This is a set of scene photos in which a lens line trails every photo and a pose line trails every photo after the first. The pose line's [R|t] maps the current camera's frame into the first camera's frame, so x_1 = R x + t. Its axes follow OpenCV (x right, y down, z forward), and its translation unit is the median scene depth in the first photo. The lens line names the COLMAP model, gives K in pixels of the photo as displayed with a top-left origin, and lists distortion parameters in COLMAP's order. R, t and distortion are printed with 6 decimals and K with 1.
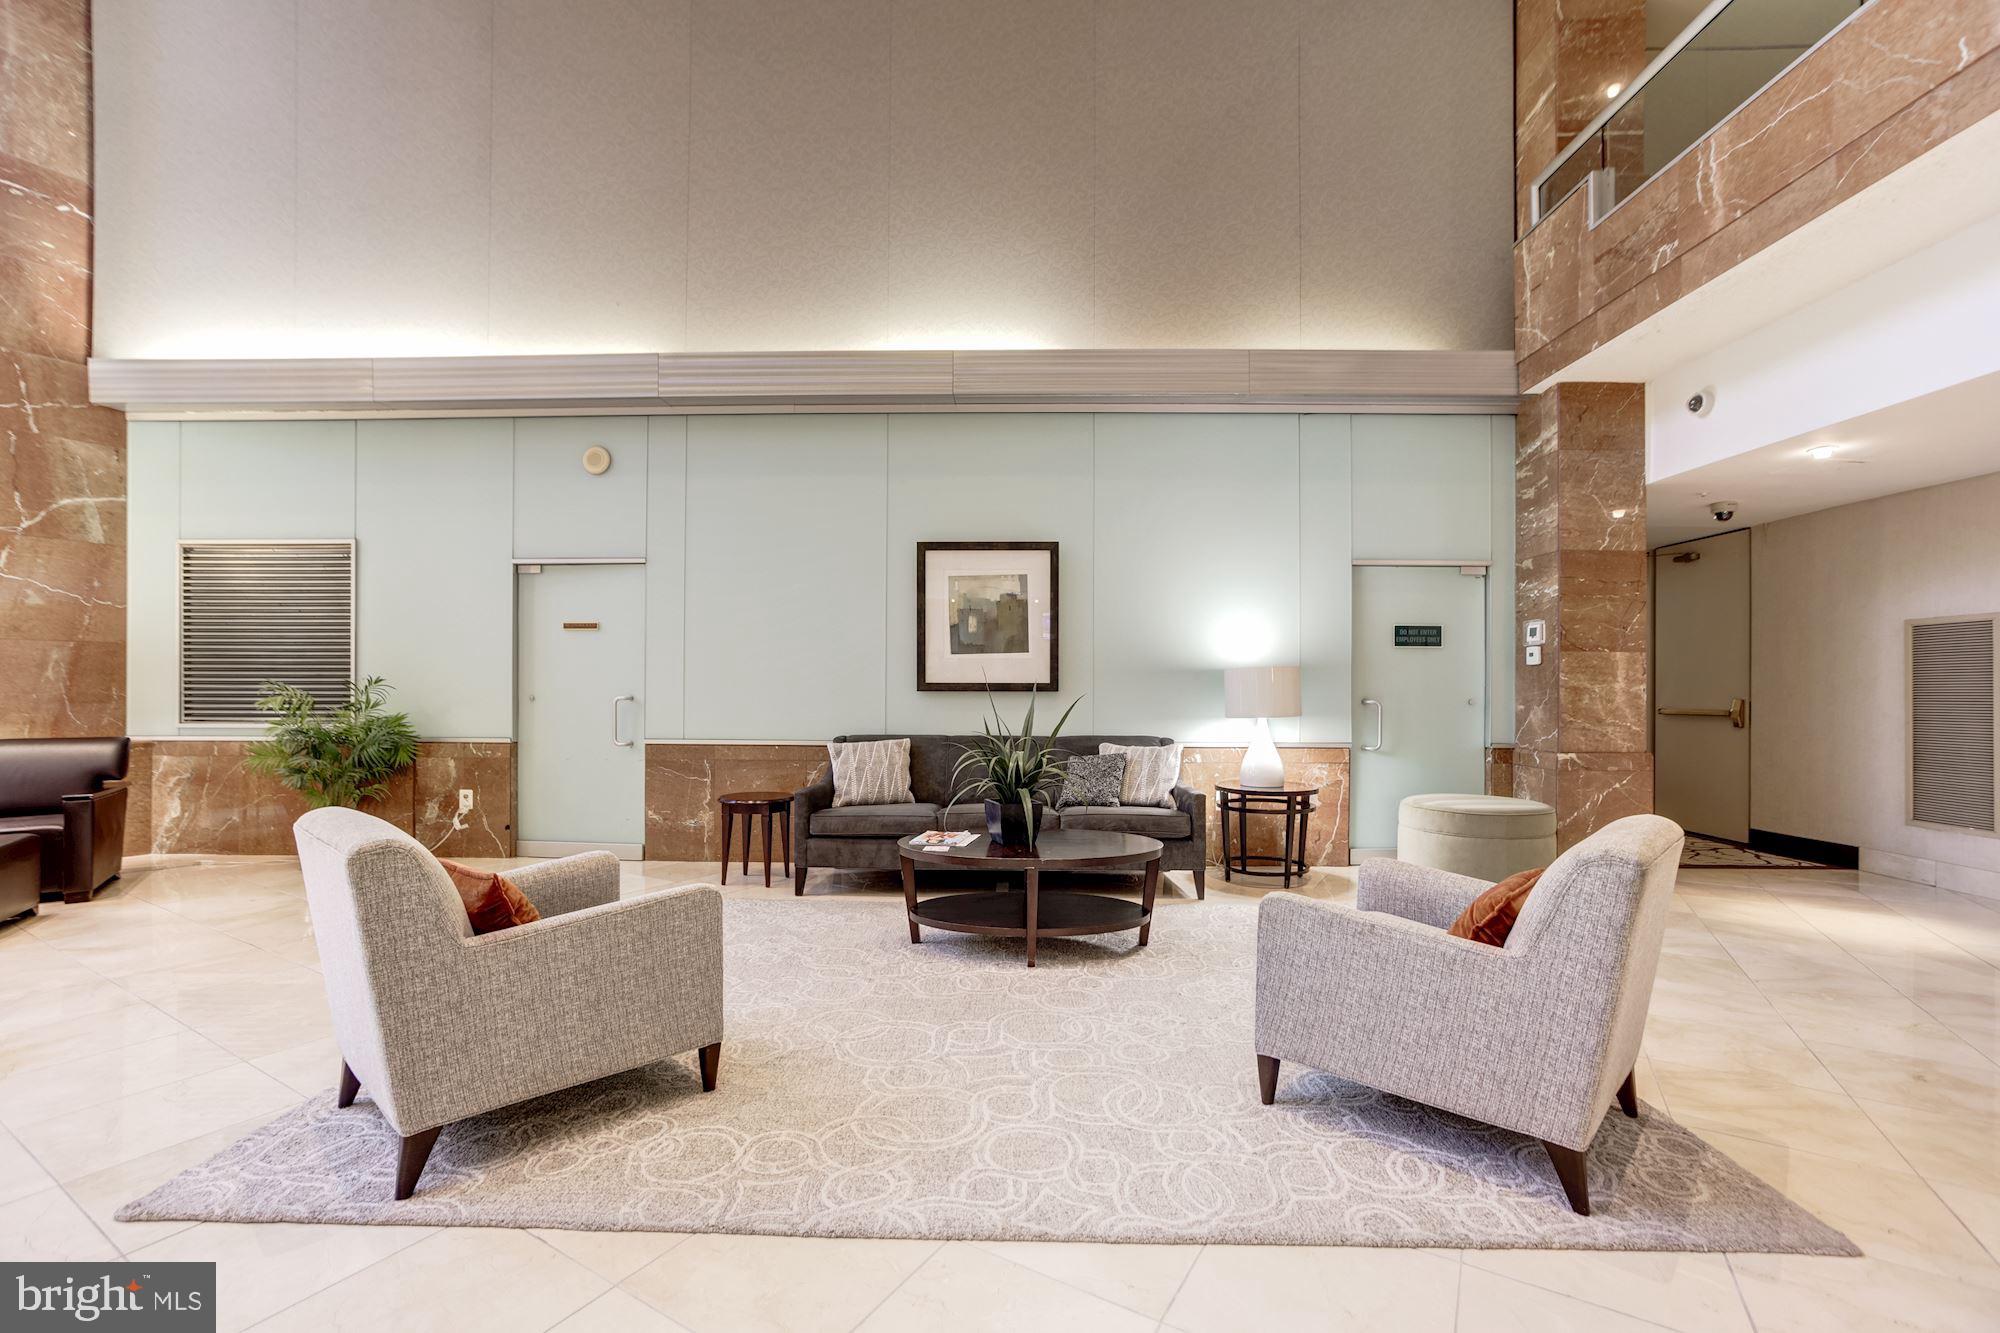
lens RADIAL K [[858.4, 0, 1006.9], [0, 858.4, 685.4], [0, 0, 1]] dist [-0.021516, 0.000896]
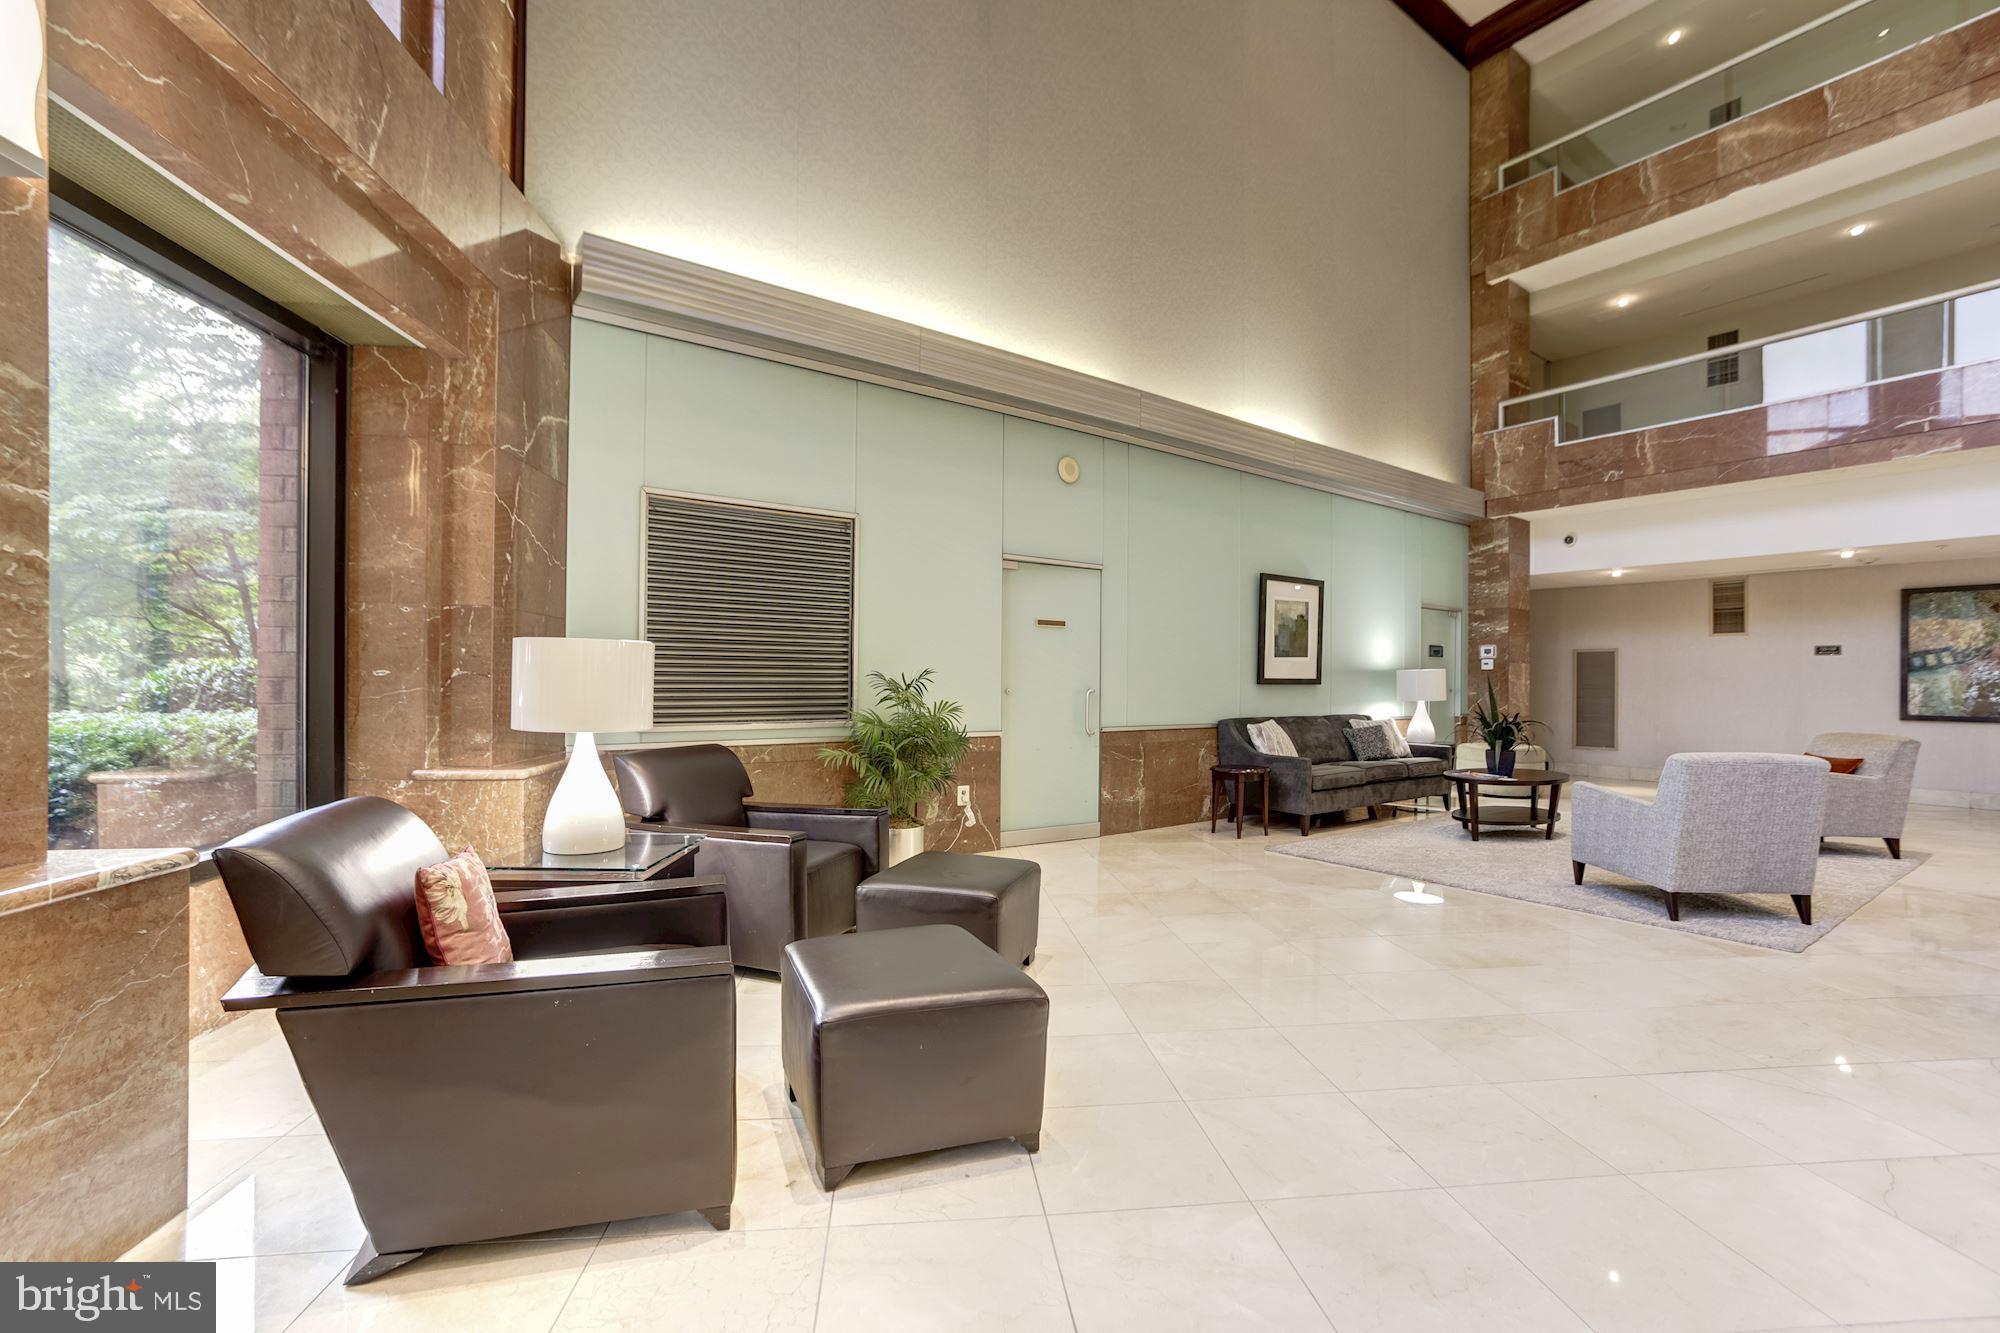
lens RADIAL K [[858.4, 0, 1020.6], [0, 858.4, 683.2], [0, 0, 1]] dist [-0.021516, 0.000896]
pose [[0.785355, -0.001159, 0.619044, -1.219993], [-0.009216, 0.999866, 0.013563, -0.010074], [-0.618977, -0.016357, 0.785239, 0.186495]]
